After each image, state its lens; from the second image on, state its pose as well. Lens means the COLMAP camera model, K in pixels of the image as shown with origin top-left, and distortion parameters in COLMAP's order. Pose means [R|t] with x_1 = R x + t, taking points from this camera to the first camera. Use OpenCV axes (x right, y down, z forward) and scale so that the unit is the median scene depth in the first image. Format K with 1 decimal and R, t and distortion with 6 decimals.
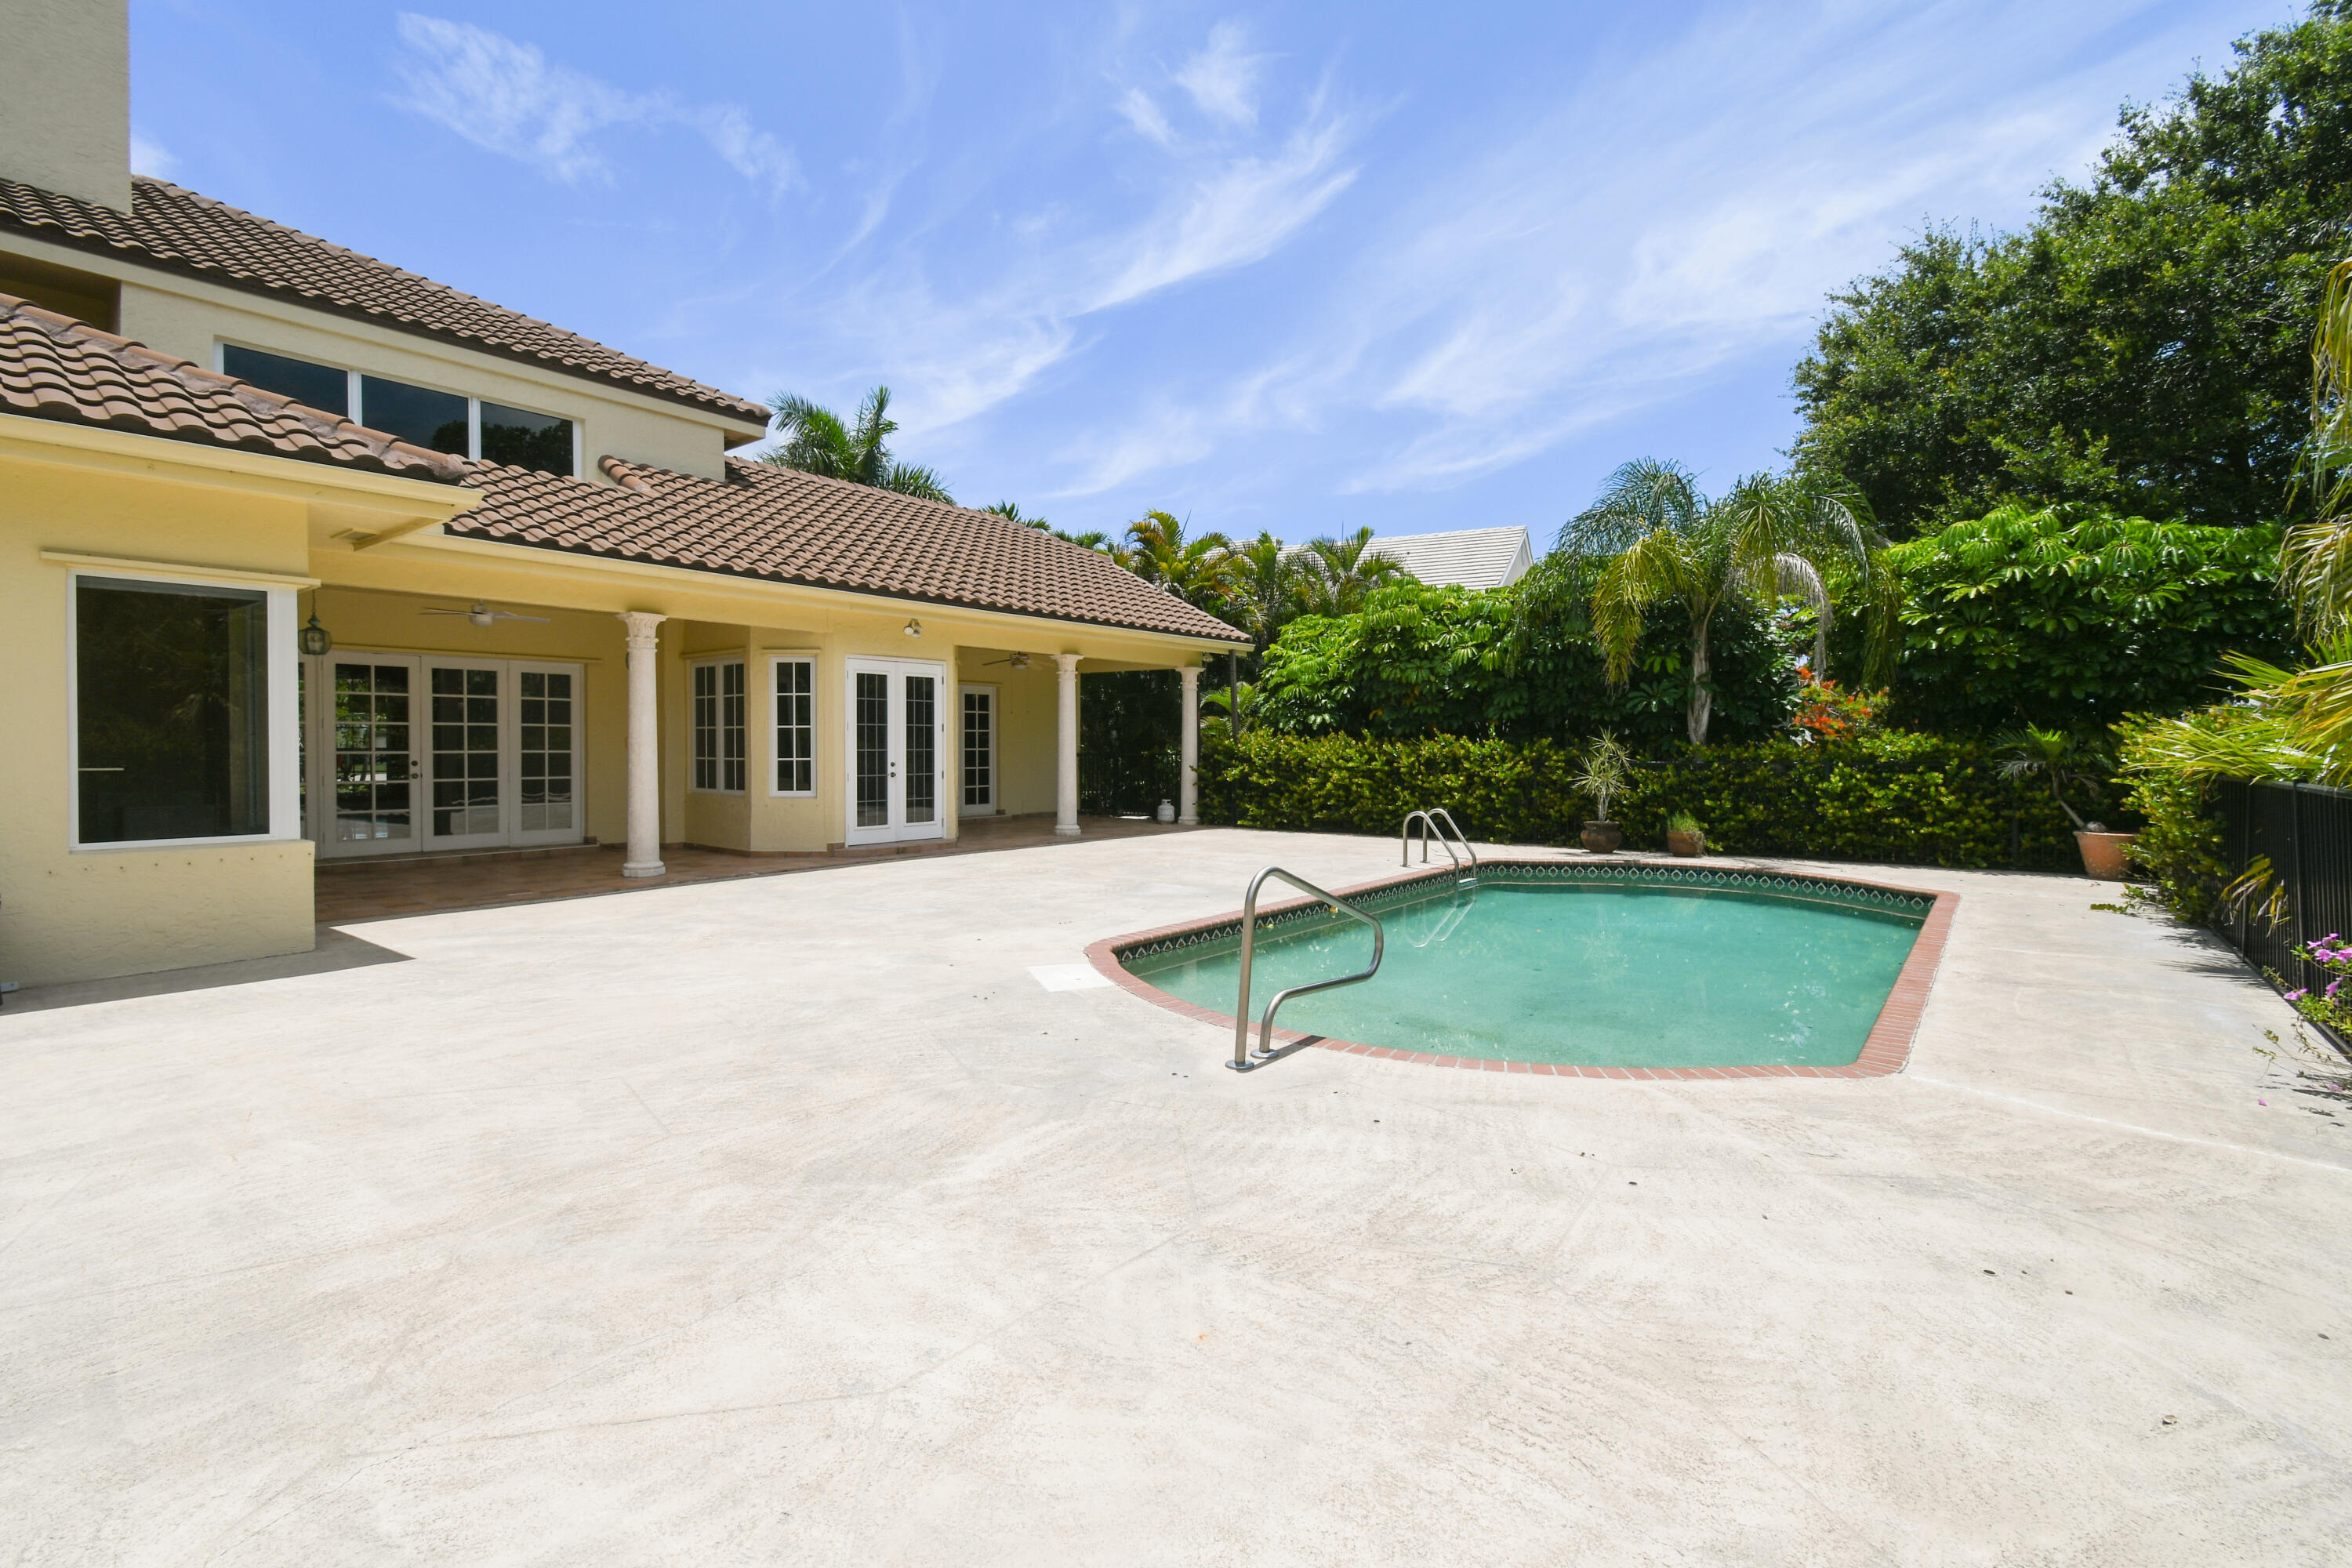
lens RADIAL K [[1055.7, 0, 1167.4], [0, 1055.7, 753.0], [0, 0, 1]] dist [0.015670, 0.000114]
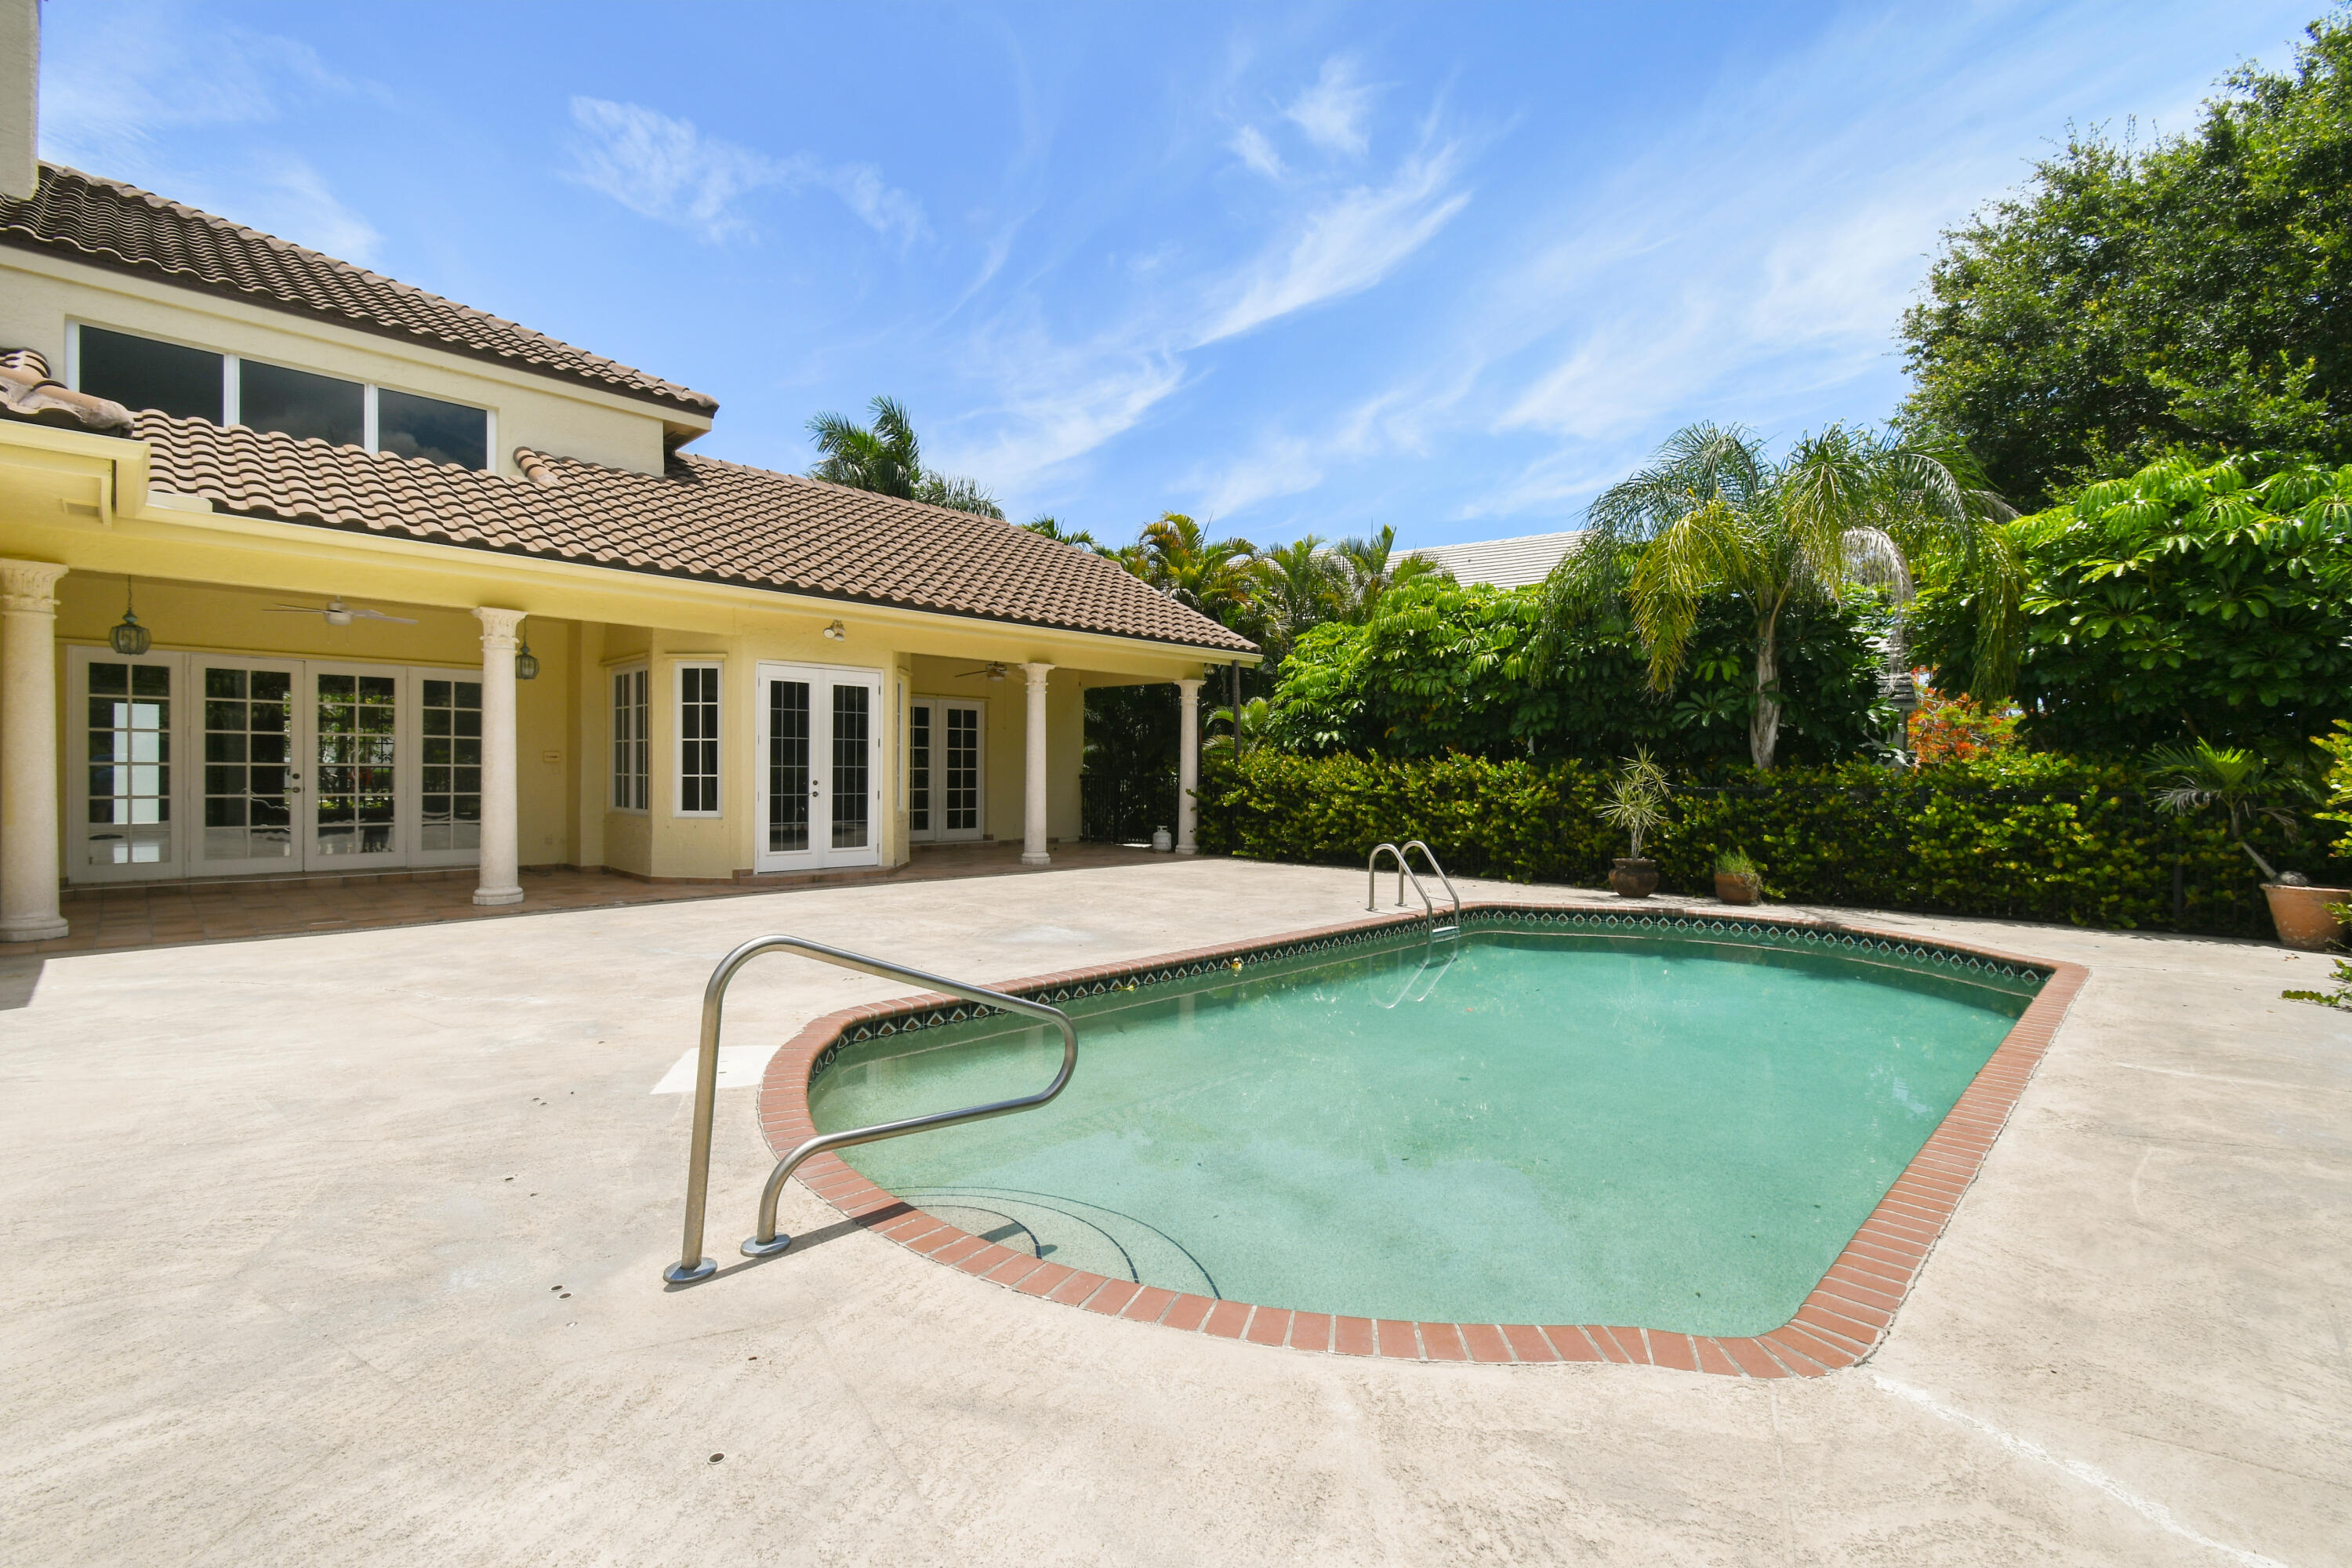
lens RADIAL K [[1034.5, 0, 1172.4], [0, 1034.5, 778.3], [0, 0, 1]] dist [0.004185, 0.000303]
pose [[0.994471, 0.008319, -0.104683, 0.129266], [-0.008458, 0.999964, -0.000884, 0.005123], [0.104672, 0.001764, 0.994505, 0.152546]]
